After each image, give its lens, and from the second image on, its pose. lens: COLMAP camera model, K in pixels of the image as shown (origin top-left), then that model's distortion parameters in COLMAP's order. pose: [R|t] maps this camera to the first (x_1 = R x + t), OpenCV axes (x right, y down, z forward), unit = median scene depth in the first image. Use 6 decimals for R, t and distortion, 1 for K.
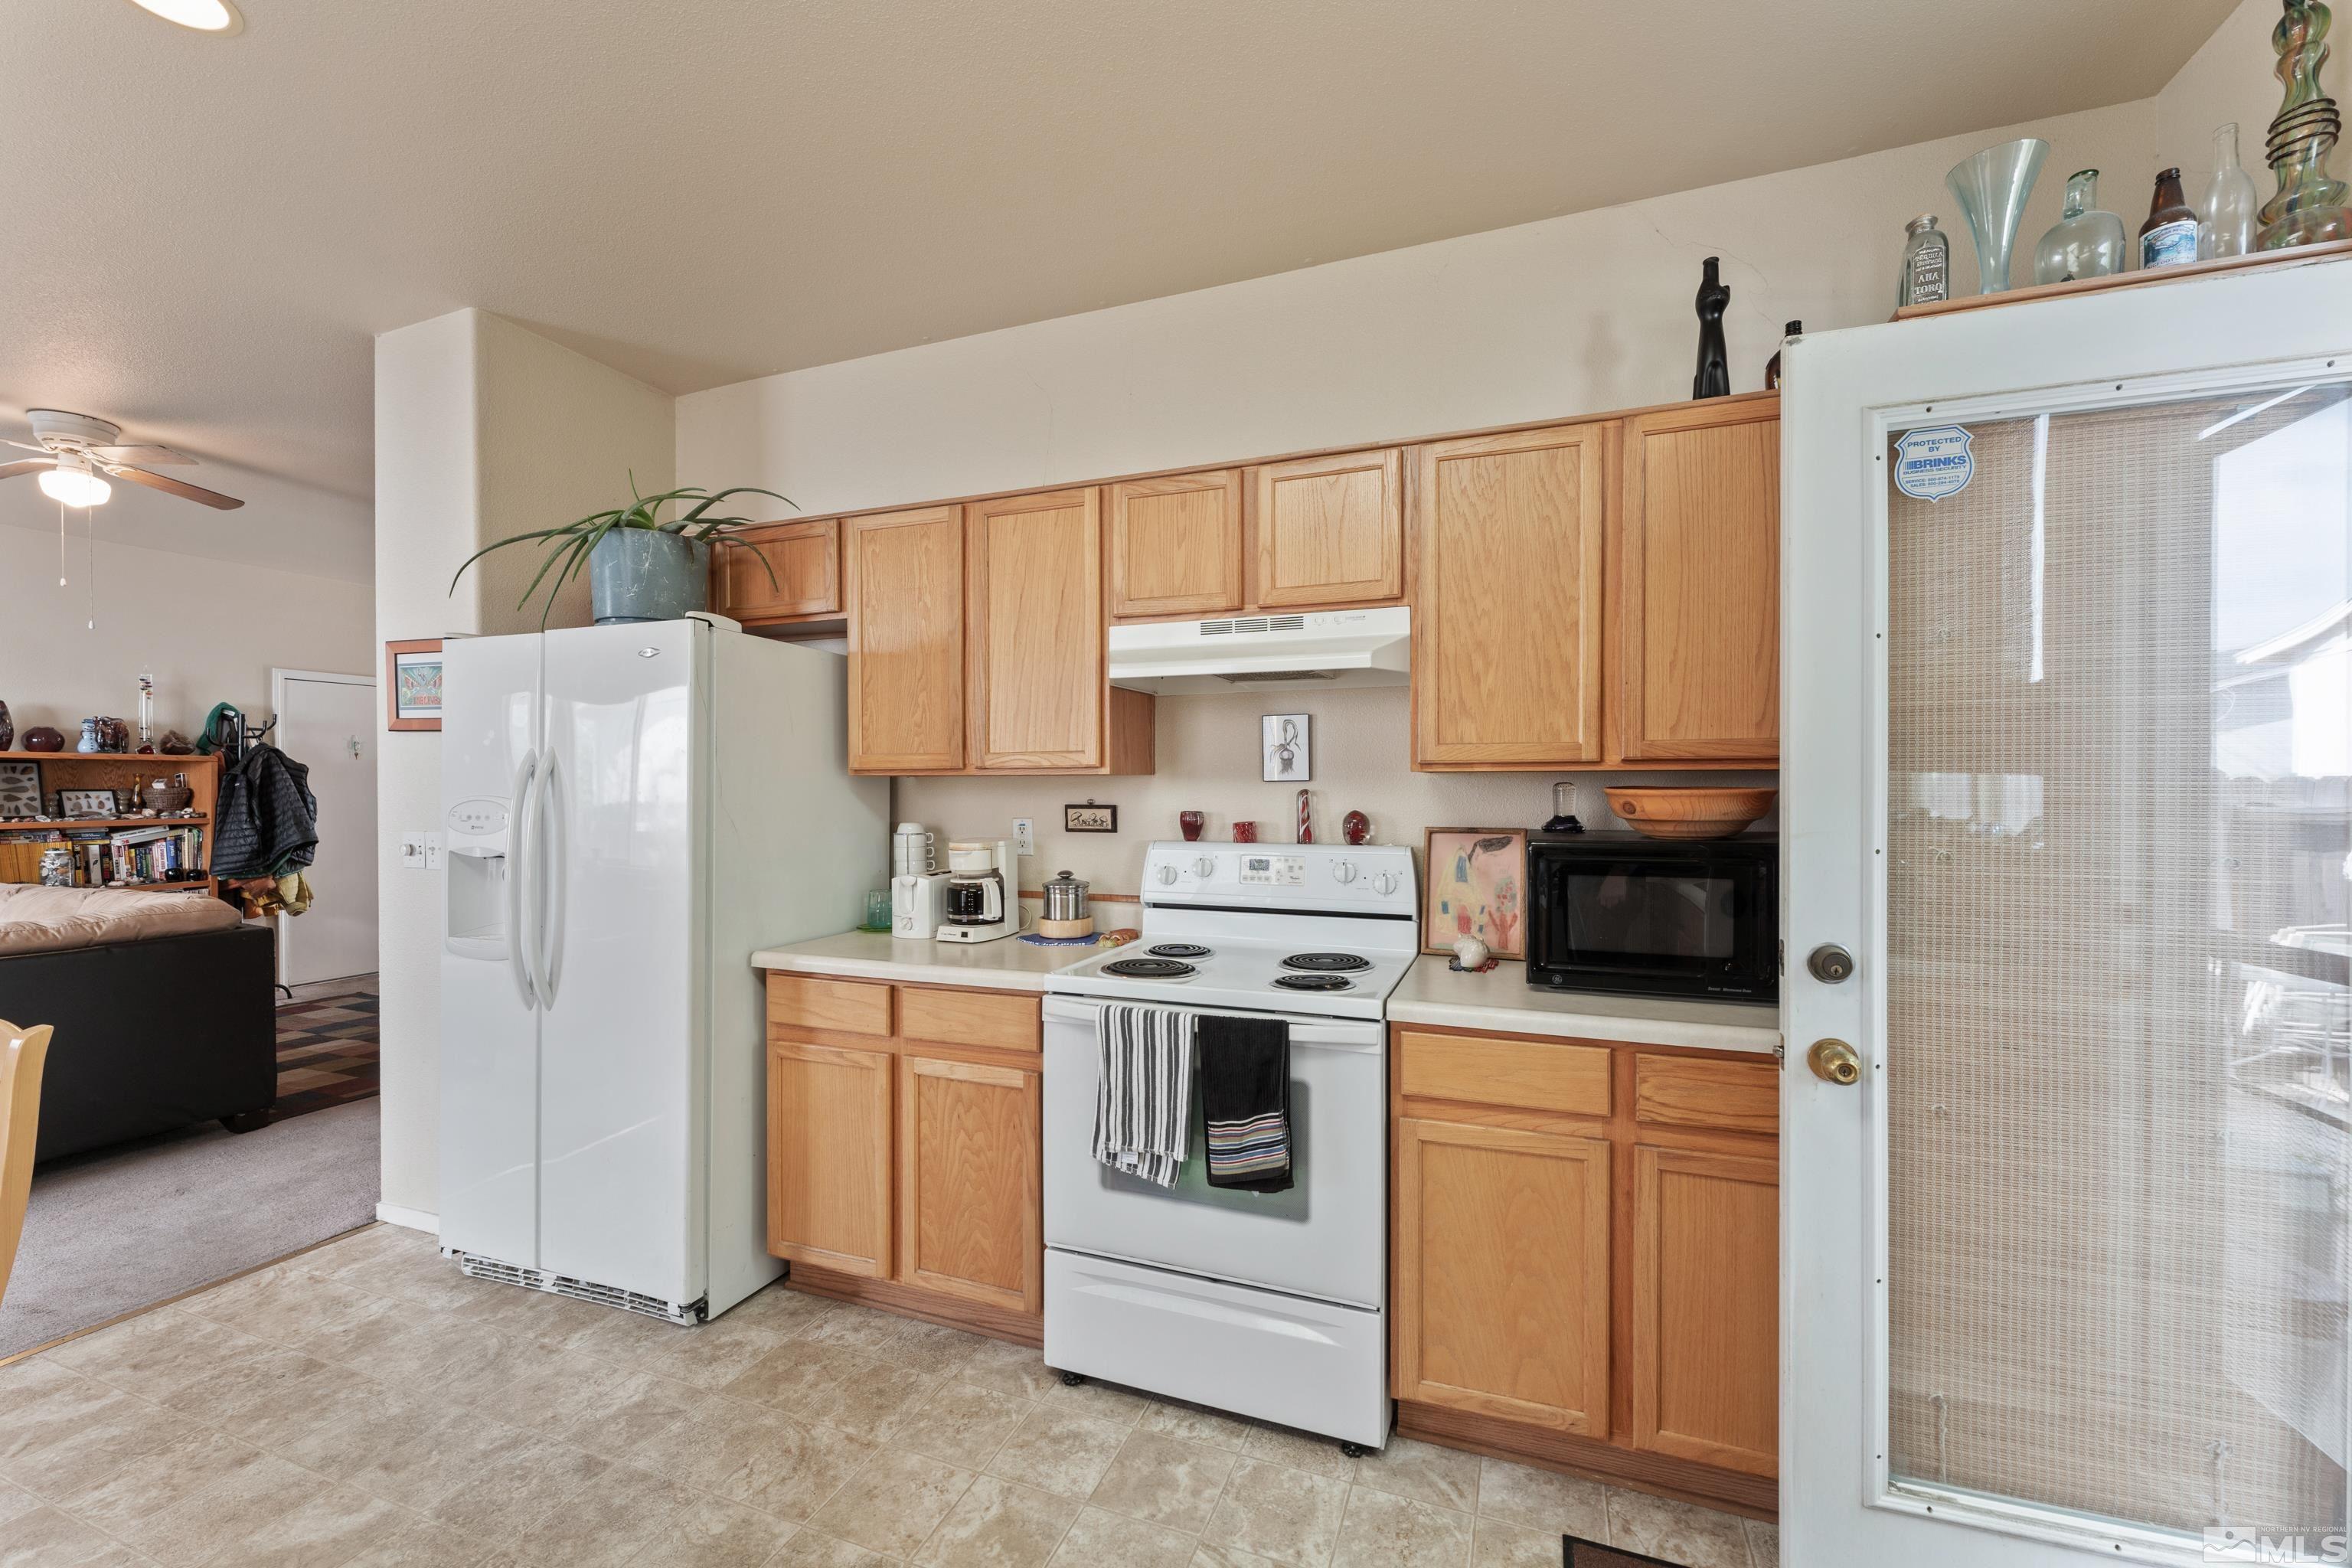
lens RADIAL K [[942.6, 0, 1188.1], [0, 942.6, 791.9], [0, 0, 1]] dist [-0.001162, 0.000056]
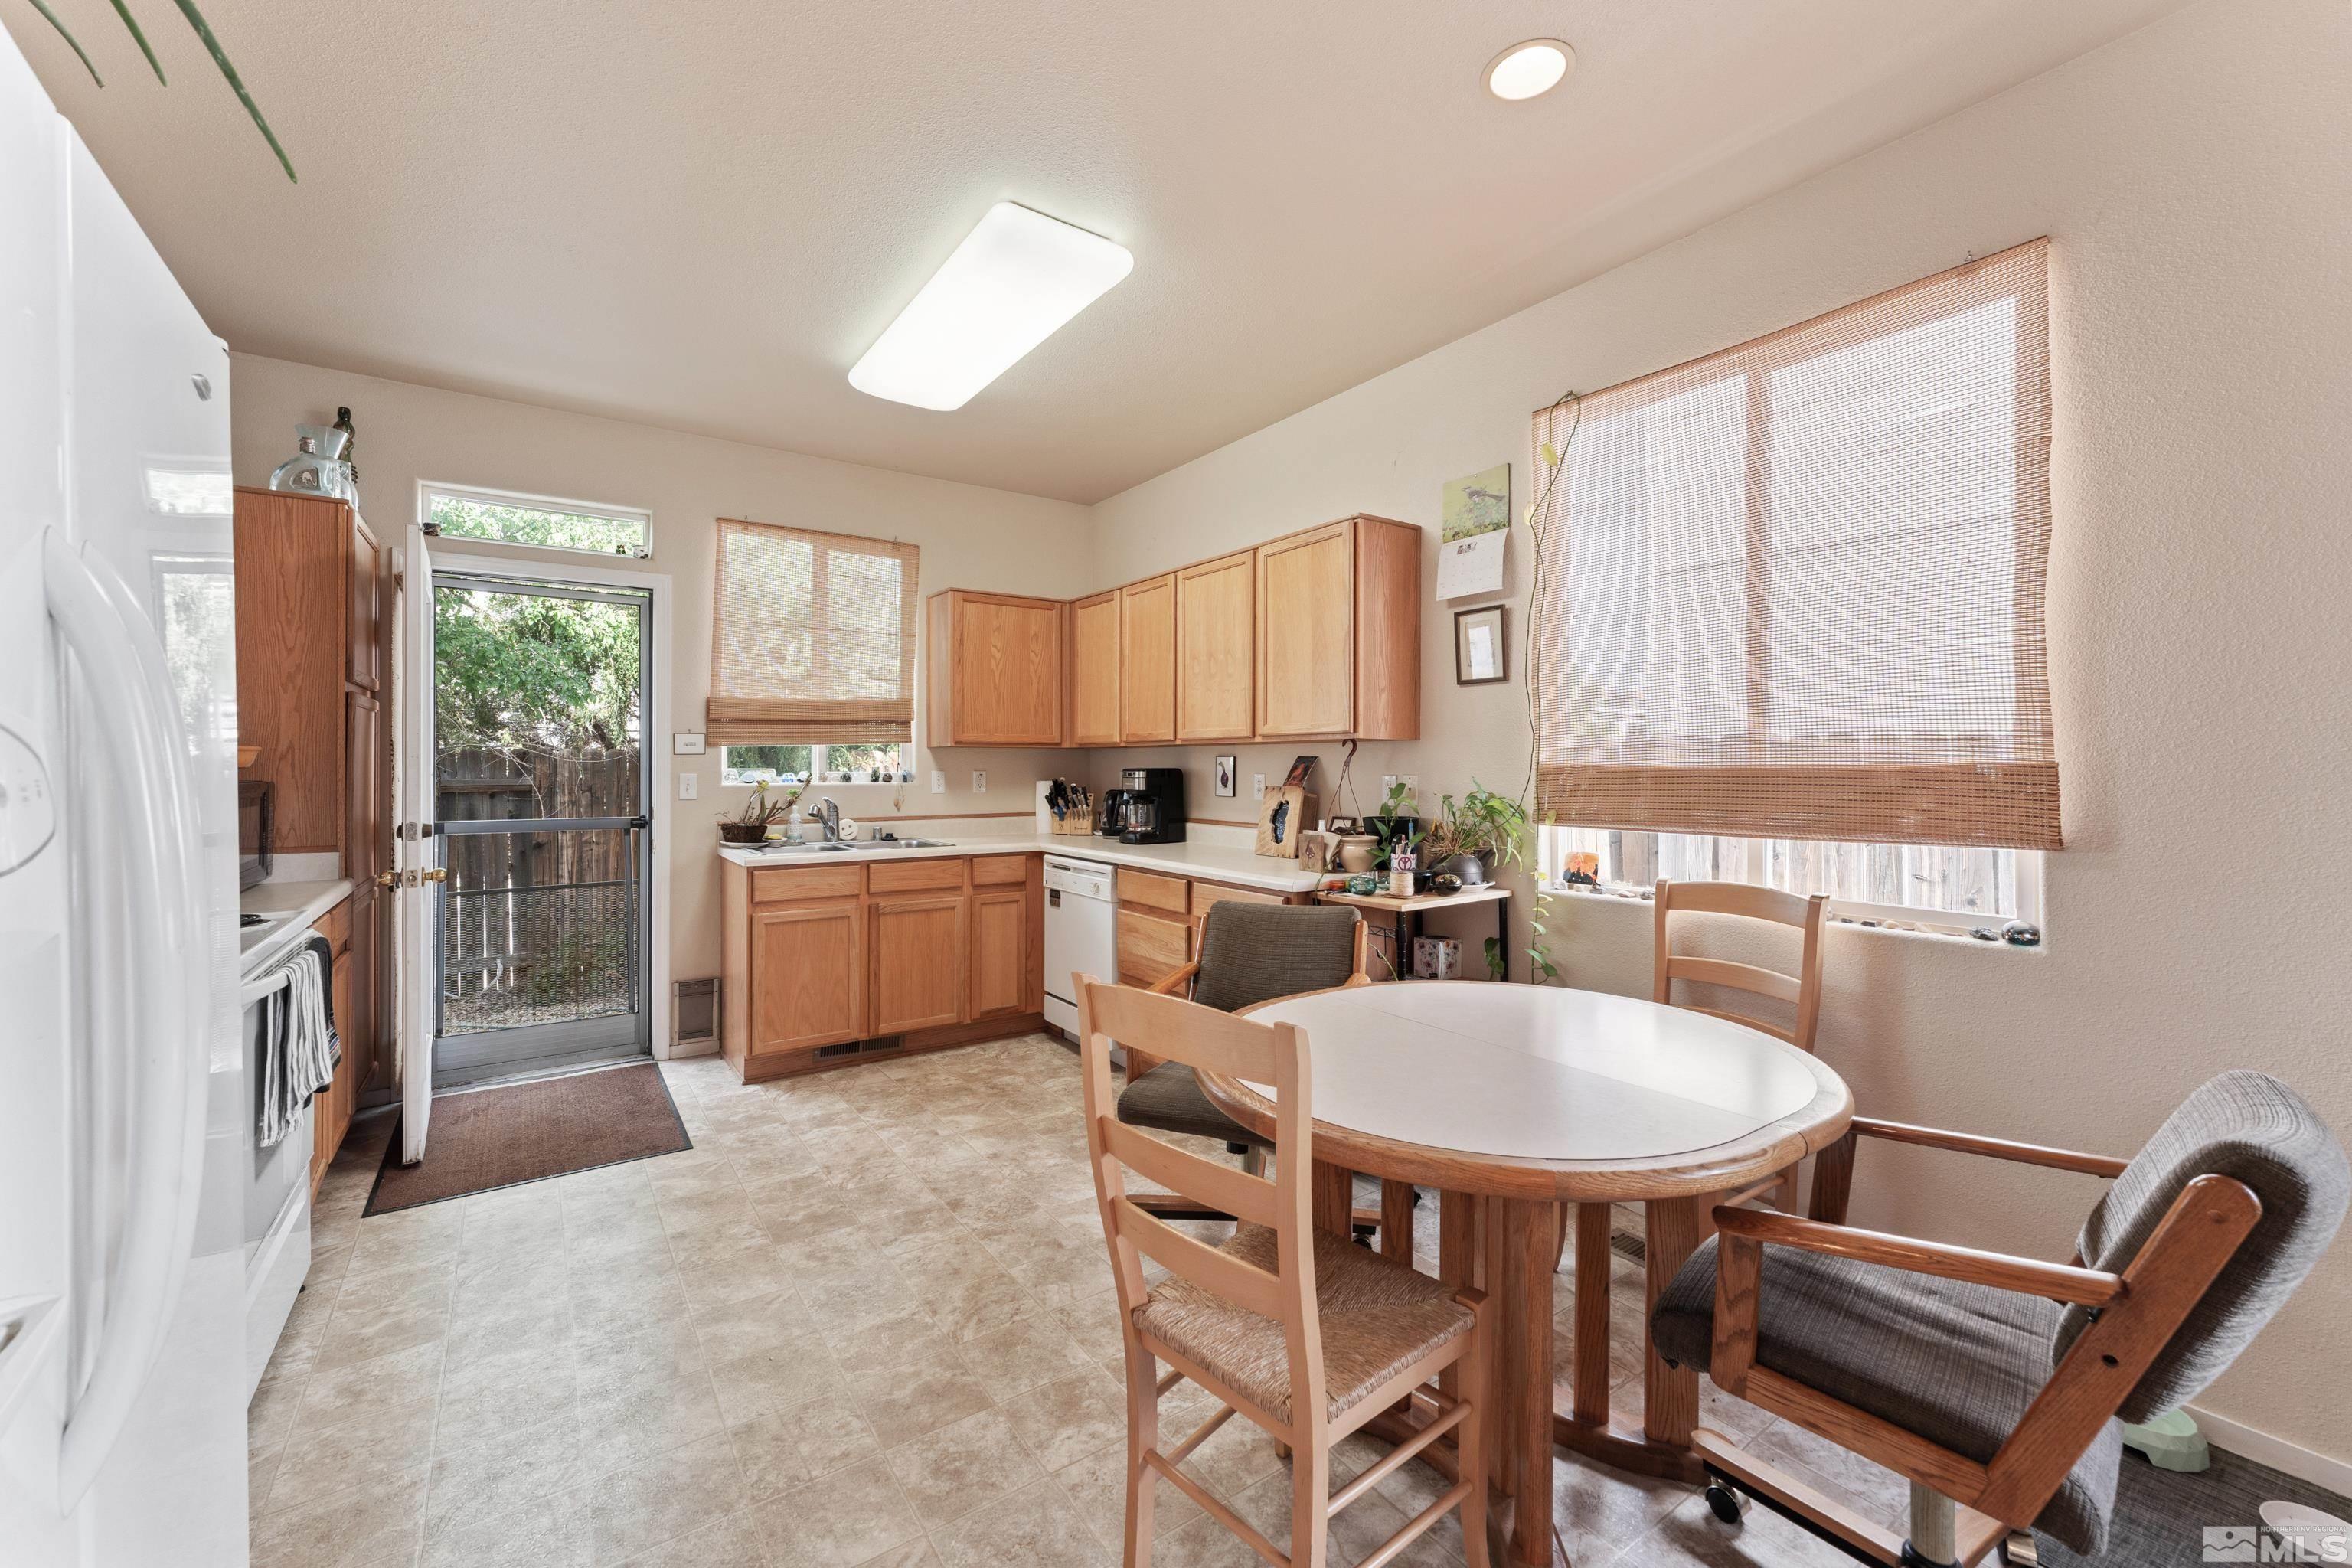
lens RADIAL K [[942.6, 0, 1180.4], [0, 942.6, 767.2], [0, 0, 1]] dist [-0.001162, 0.000056]
pose [[-0.823189, 0.000290, 0.567768, -0.527691], [0.003909, 0.999979, 0.005157, 0.010112], [-0.567754, 0.006465, -0.823173, 0.491204]]
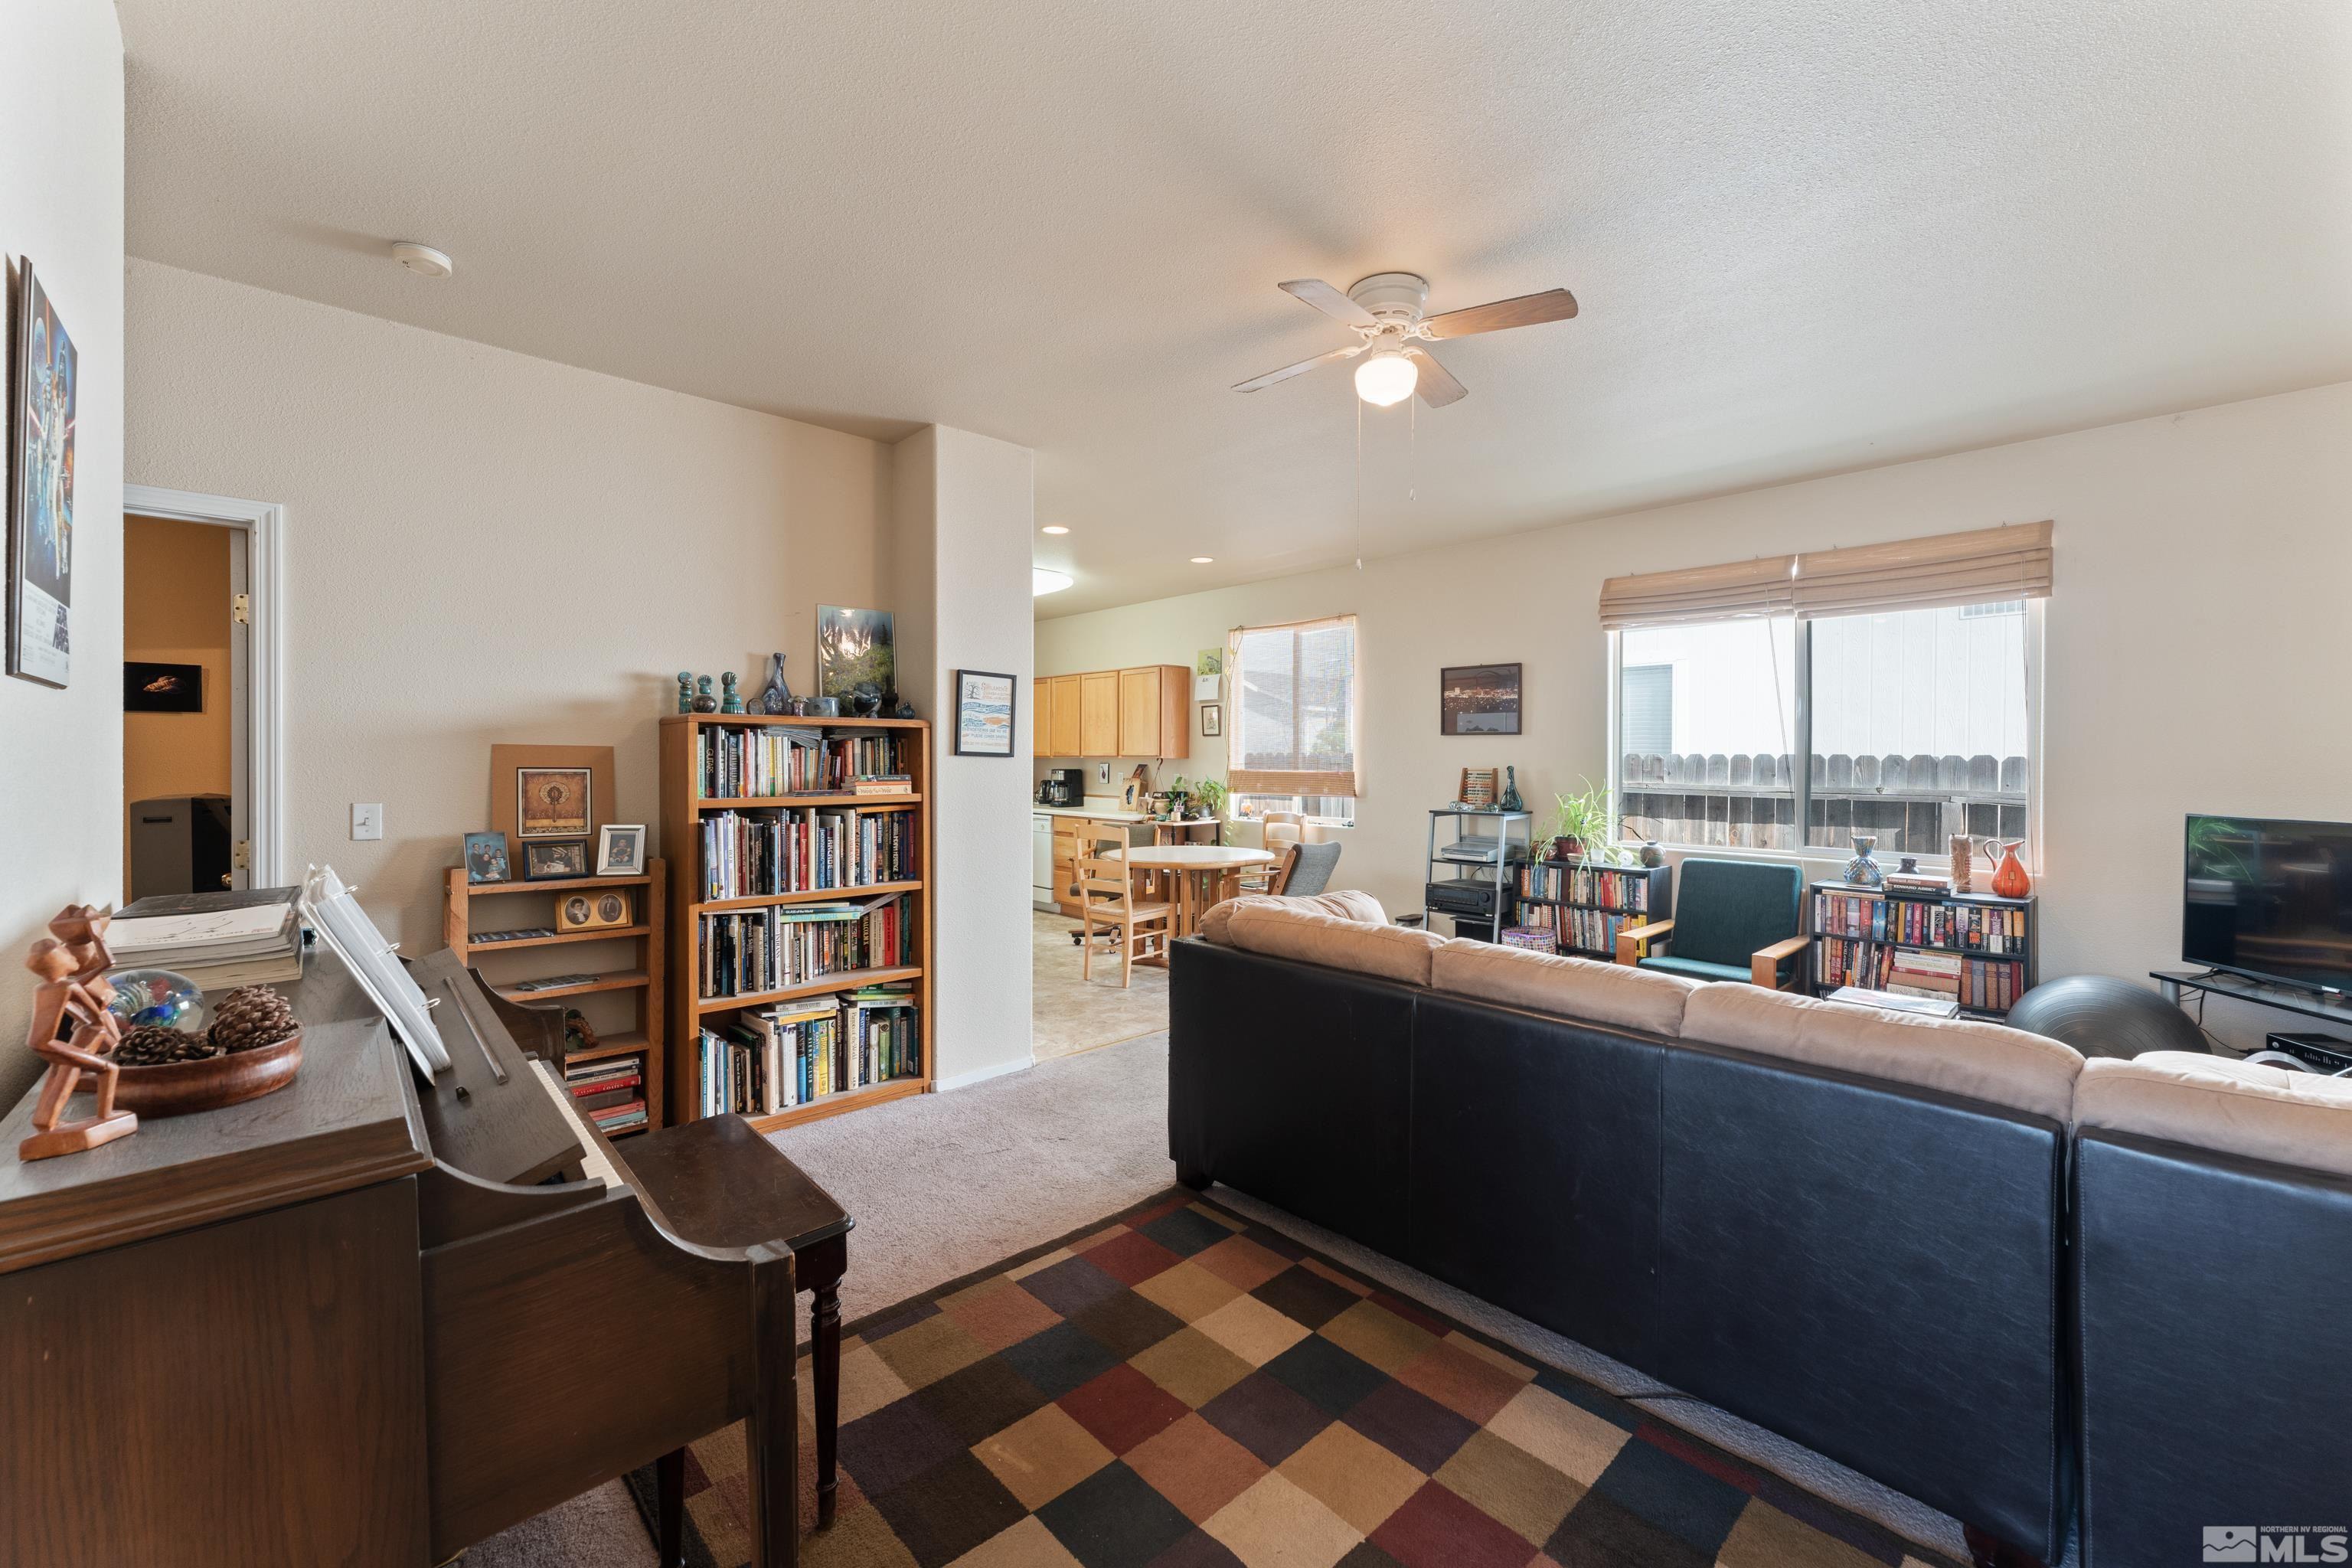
lens RADIAL K [[942.6, 0, 1163.7], [0, 942.6, 773.4], [0, 0, 1]] dist [-0.001162, 0.000056]
pose [[-0.888641, -0.008741, 0.458521, -0.951594], [0.001102, 0.999775, 0.021196, -0.012683], [-0.458603, 0.019342, -0.888431, 1.224774]]
